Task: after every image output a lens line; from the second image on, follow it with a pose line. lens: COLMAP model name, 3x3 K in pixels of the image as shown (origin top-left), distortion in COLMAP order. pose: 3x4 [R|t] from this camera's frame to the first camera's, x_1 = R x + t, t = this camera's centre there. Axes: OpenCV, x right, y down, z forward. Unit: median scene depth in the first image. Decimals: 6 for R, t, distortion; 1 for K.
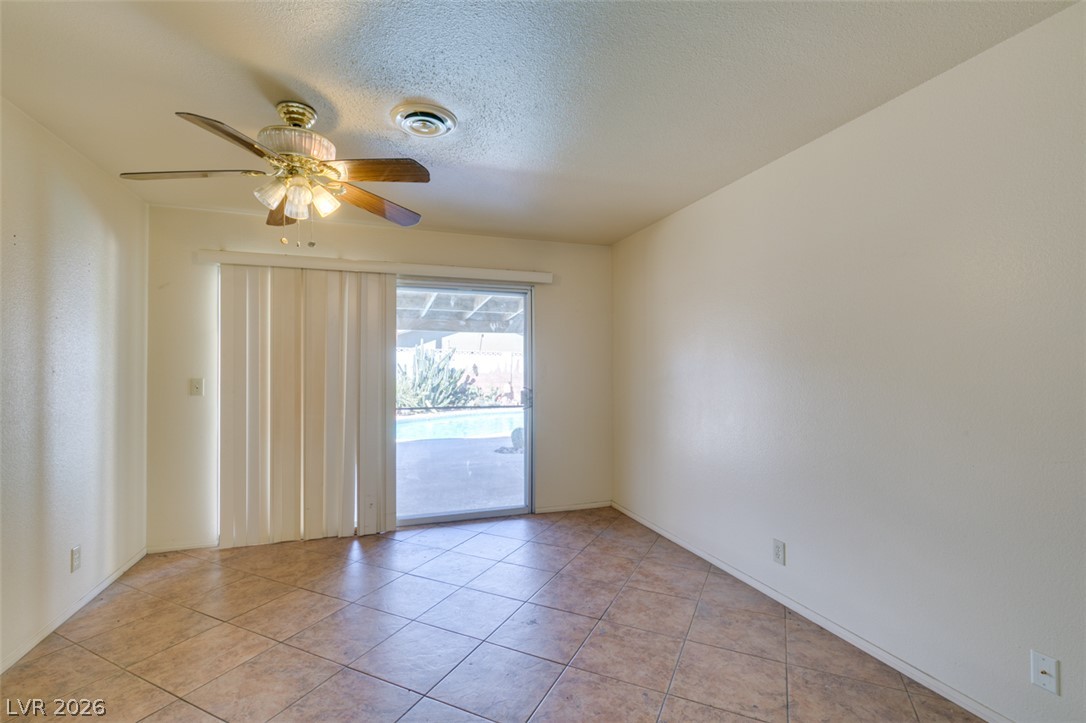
lens RADIAL K [[486.9, 0, 539.6], [0, 486.9, 363.9], [0, 0, 1]] dist [0.003028, -0.000563]
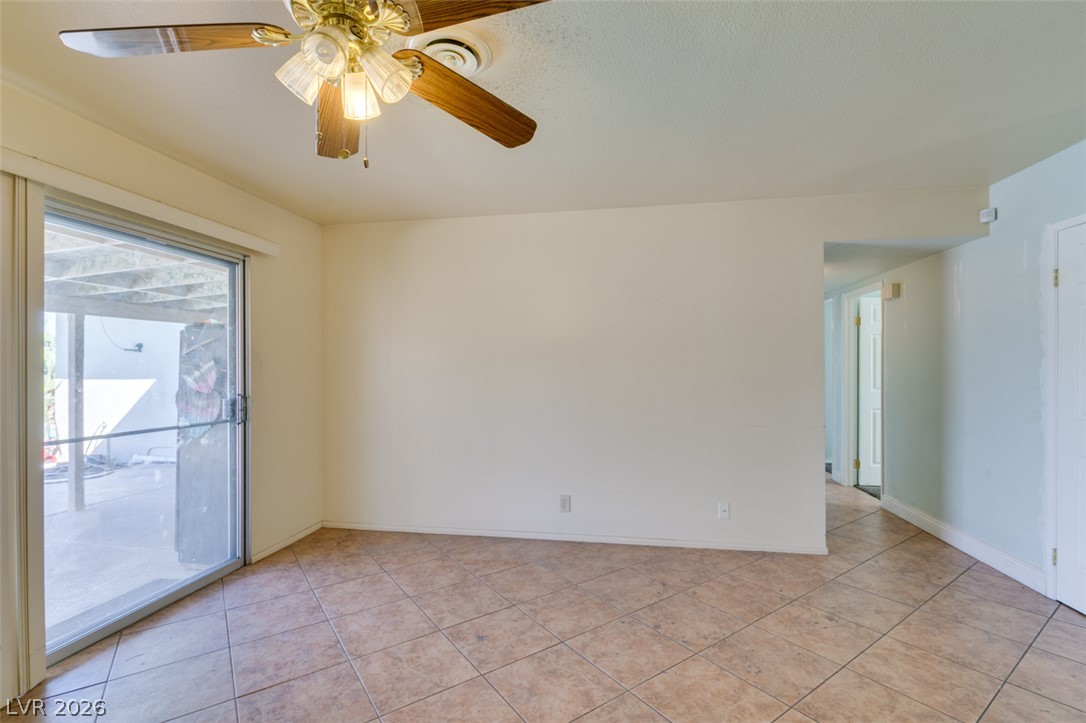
lens RADIAL K [[486.9, 0, 539.6], [0, 486.9, 363.9], [0, 0, 1]] dist [0.003028, -0.000563]
pose [[0.479753, 0.007087, 0.877375, -0.545706], [-0.006658, 0.999968, -0.004437, 0.004127], [-0.877378, -0.003712, 0.479785, 0.313307]]
